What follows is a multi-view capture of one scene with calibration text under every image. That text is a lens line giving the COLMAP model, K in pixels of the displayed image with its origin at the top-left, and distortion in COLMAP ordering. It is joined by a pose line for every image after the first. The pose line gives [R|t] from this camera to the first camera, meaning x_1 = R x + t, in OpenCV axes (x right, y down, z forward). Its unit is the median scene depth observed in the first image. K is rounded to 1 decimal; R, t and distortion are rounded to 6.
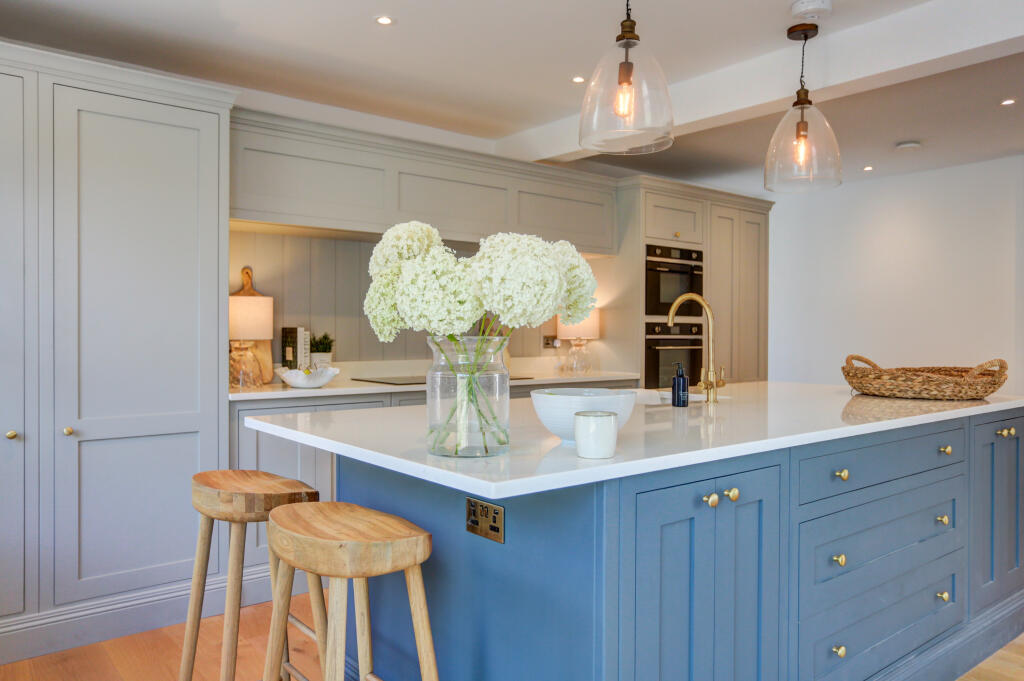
lens RADIAL K [[760.9, 0, 512.0], [0, 760.9, 340.5], [0, 0, 1]] dist [-0.045819, 0.052951]
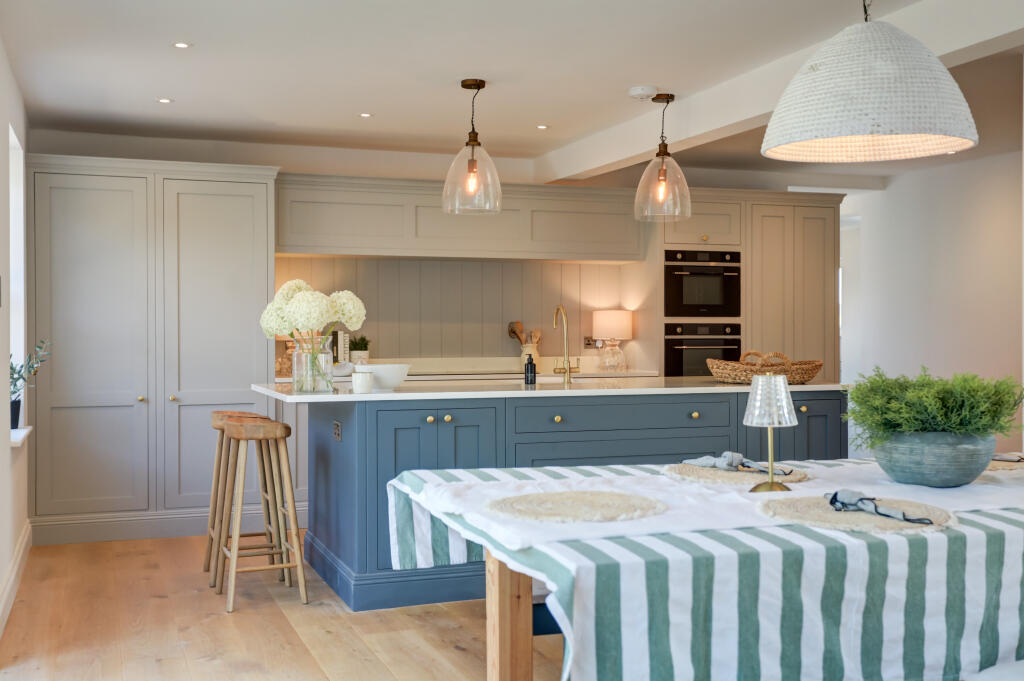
lens RADIAL K [[1188.0, 0, 493.3], [0, 1188.0, 345.7], [0, 0, 1]] dist [0.010470, 0.008813]
pose [[0.940384, -0.002599, -0.340106, 0.522624], [0.002225, 0.999996, -0.001488, 0.009237], [0.340108, 0.000643, 0.940386, -0.652936]]
